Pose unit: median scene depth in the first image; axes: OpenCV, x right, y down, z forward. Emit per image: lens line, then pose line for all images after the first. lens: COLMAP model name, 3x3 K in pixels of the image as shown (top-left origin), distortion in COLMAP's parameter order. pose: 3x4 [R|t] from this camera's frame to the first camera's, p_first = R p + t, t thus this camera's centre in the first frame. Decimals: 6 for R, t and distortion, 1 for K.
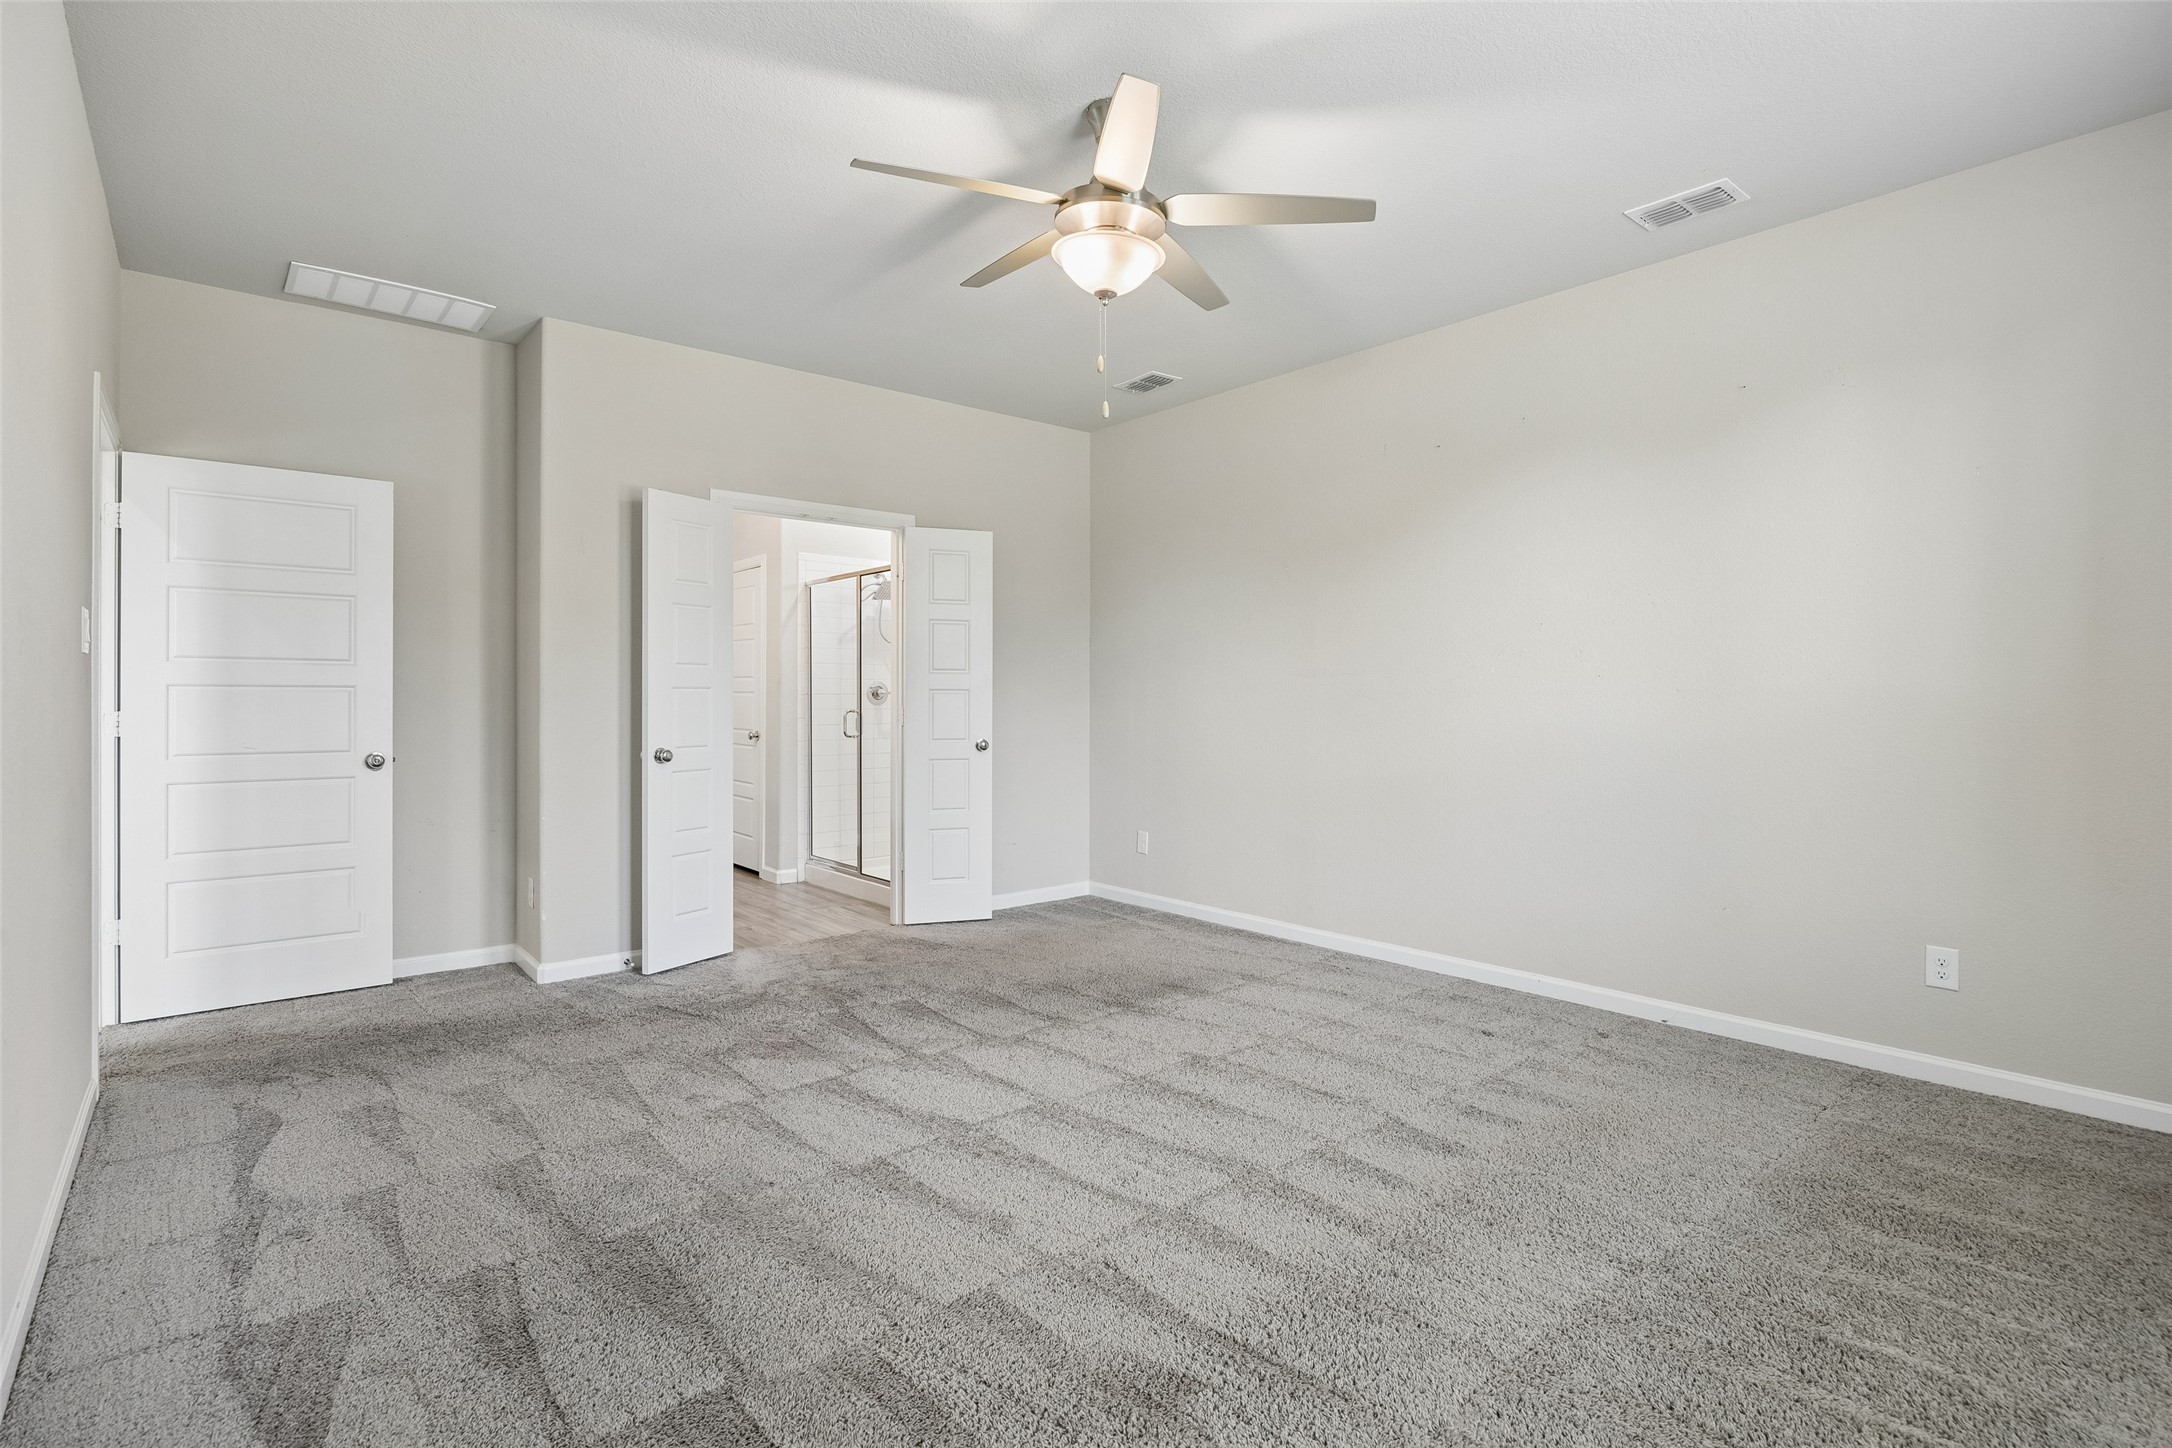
lens RADIAL K [[1016.6, 0, 1077.1], [0, 1016.6, 707.4], [0, 0, 1]] dist [-0.008895, 0.002741]
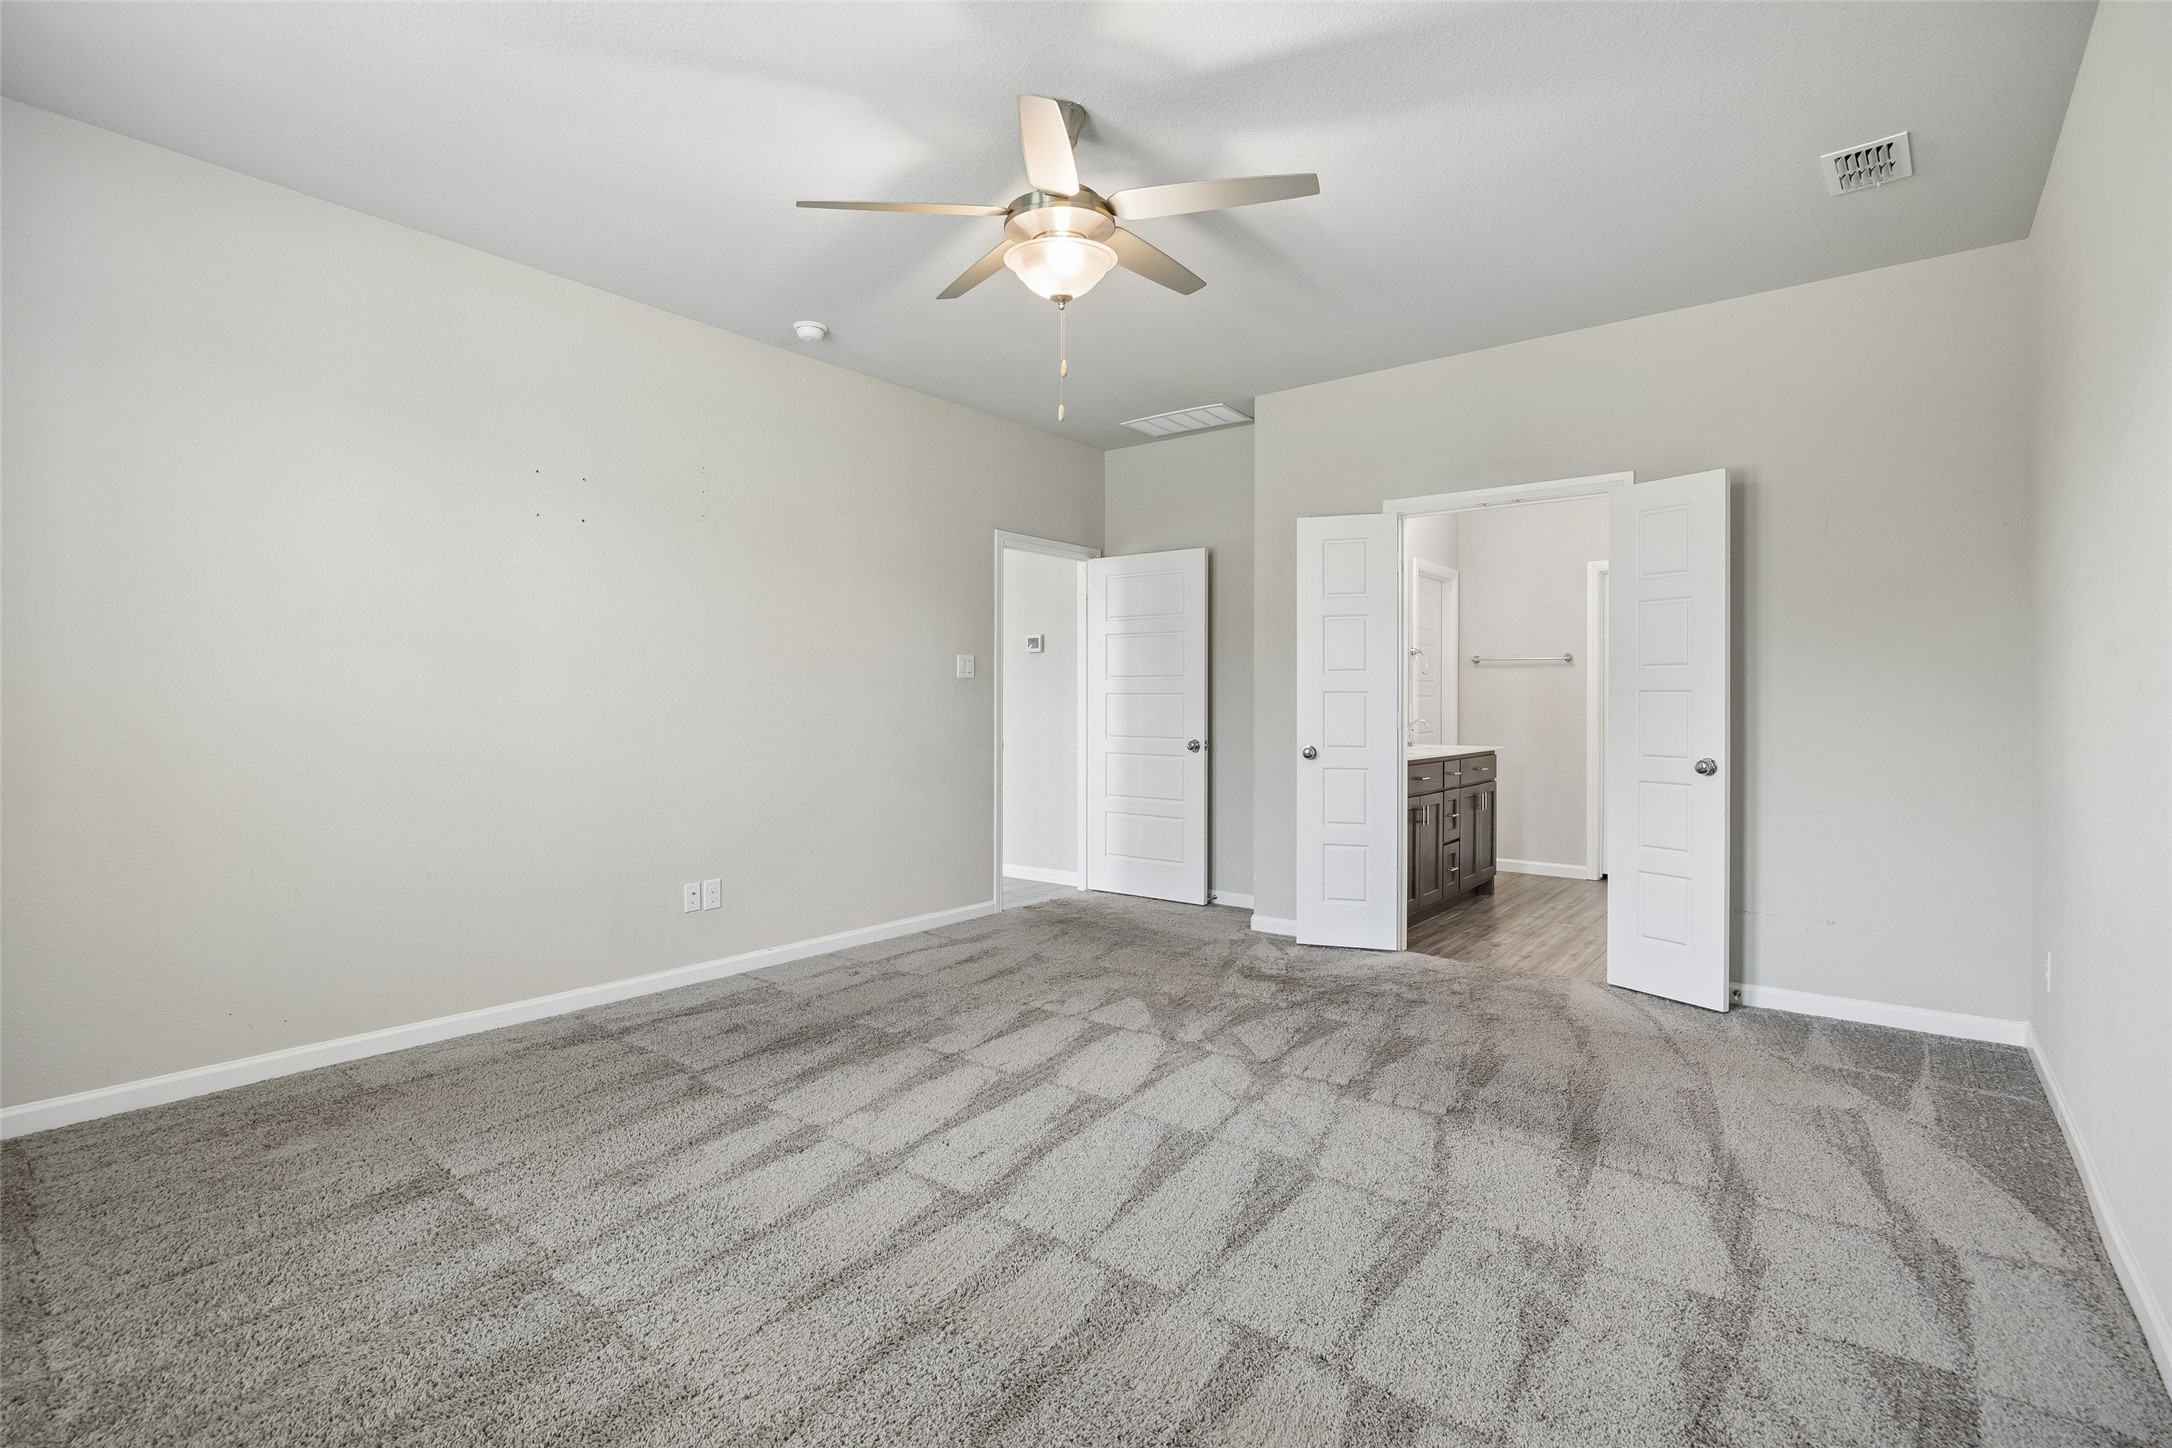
lens RADIAL K [[1016.6, 0, 1084.1], [0, 1016.6, 705.0], [0, 0, 1]] dist [-0.008895, 0.002741]
pose [[0.217689, 0.000796, -0.976018, 0.772634], [-0.014623, 0.999890, -0.002446, 0.001644], [0.975909, 0.014805, 0.217677, 0.618708]]
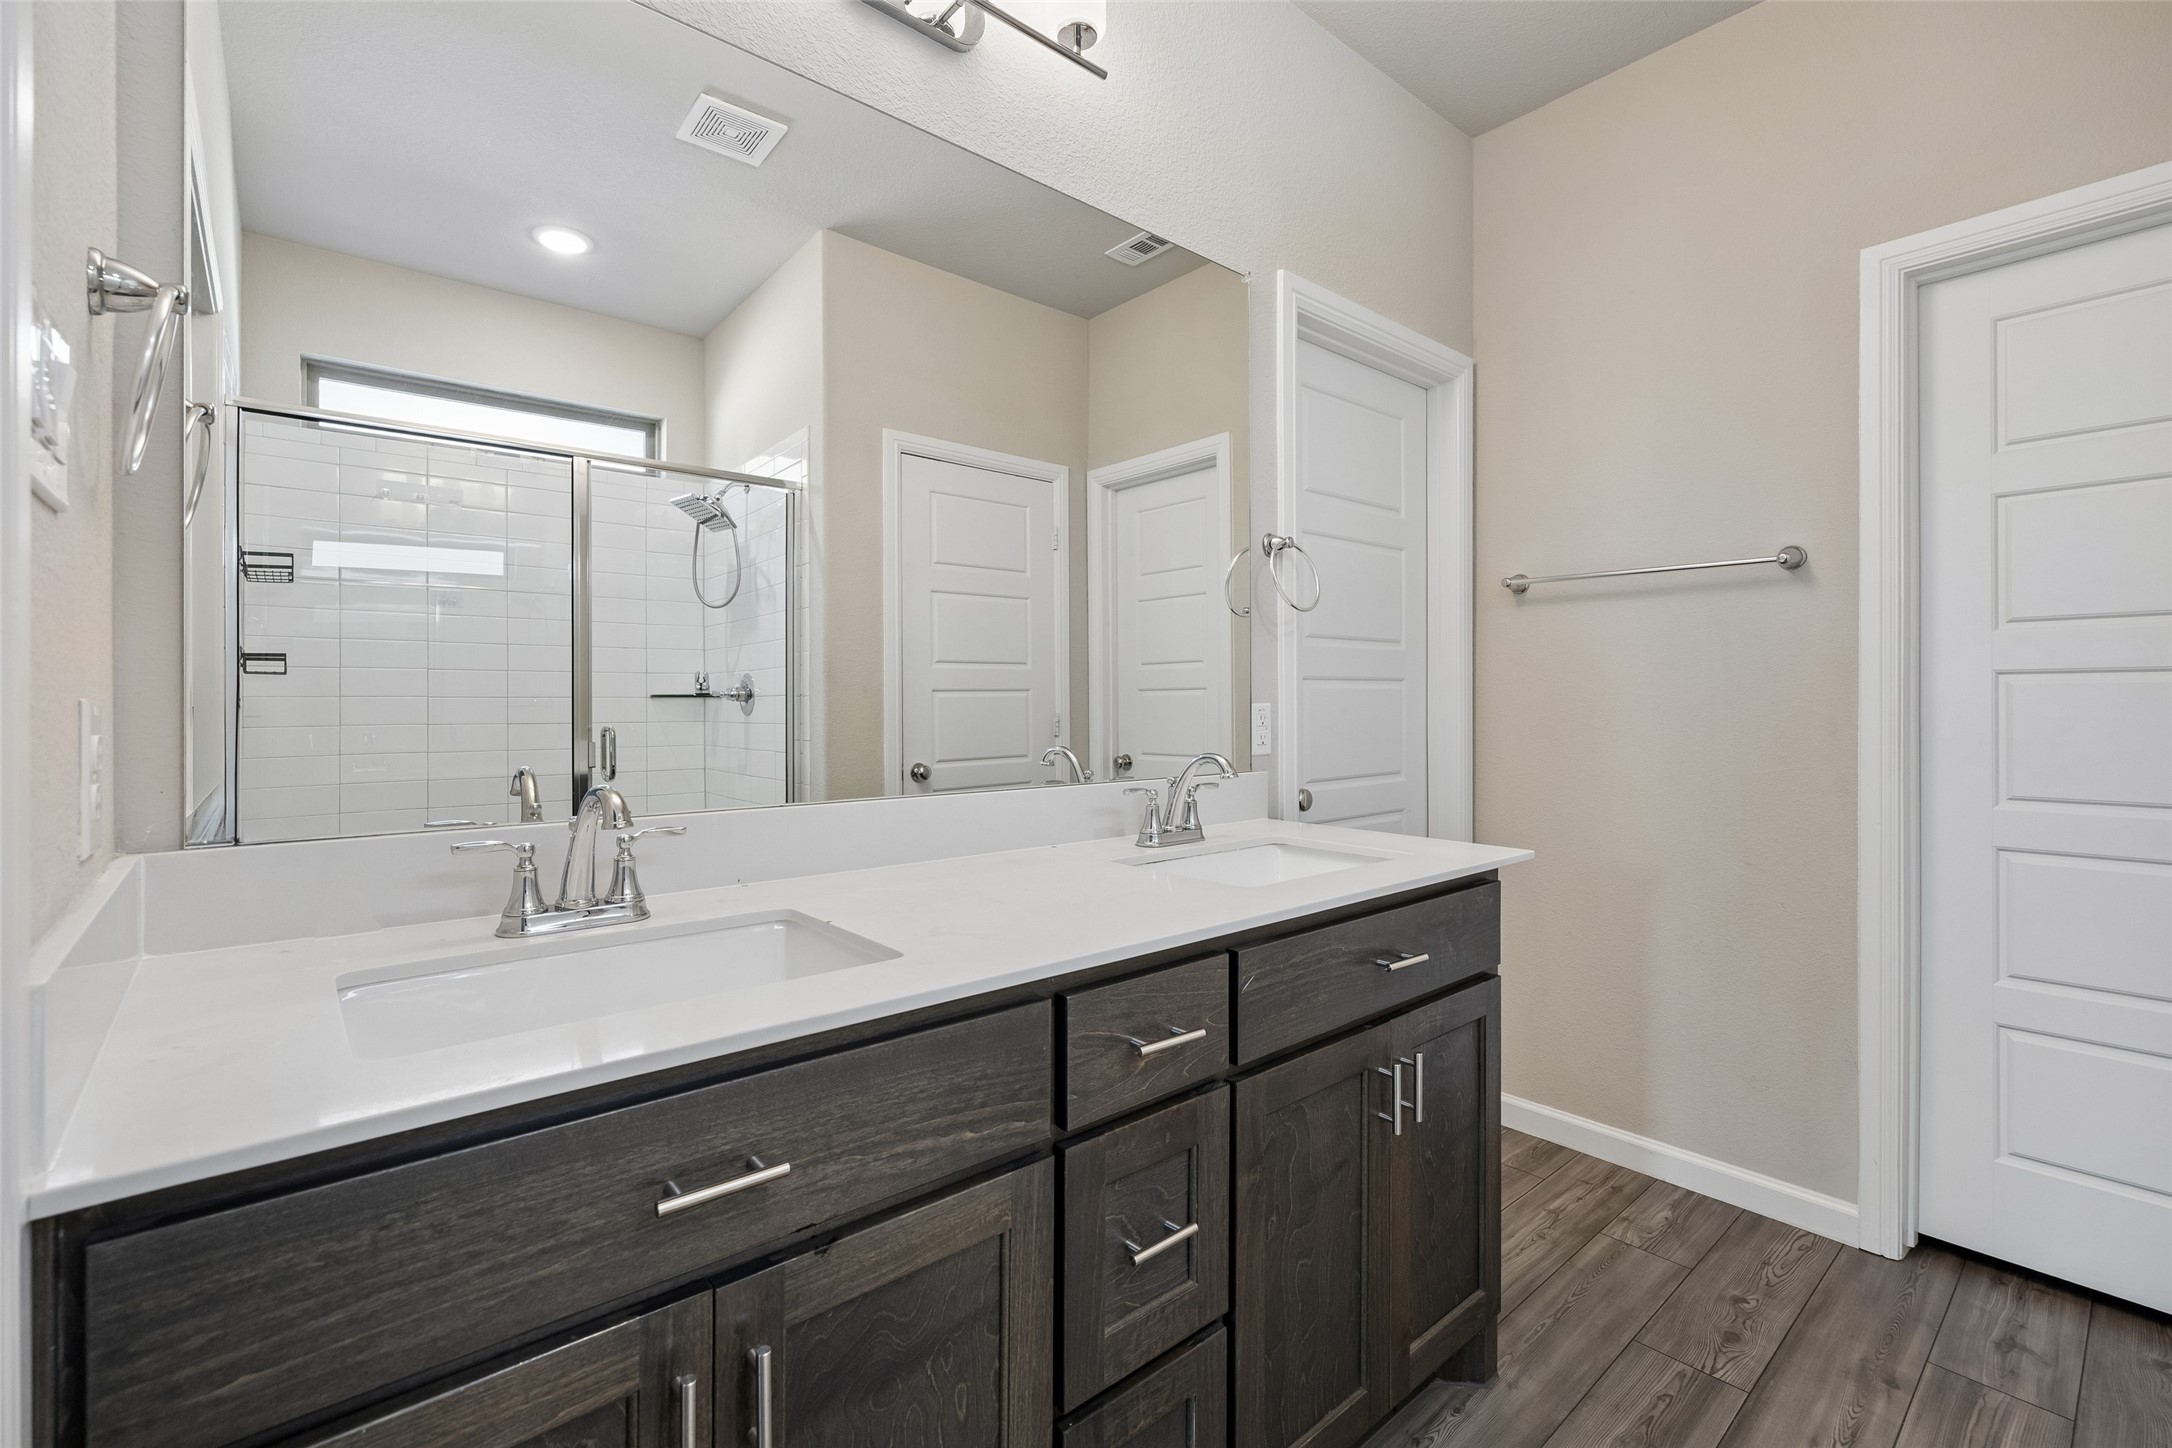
lens RADIAL K [[920.5, 0, 1096.0], [0, 920.5, 699.9], [0, 0, 1]] dist [-0.009535, 0.000947]
pose [[0.012975, -0.002120, -0.999914, -0.370356], [-0.011305, 0.999934, -0.002266, -0.013090], [0.999852, 0.011333, 0.012950, 1.514193]]
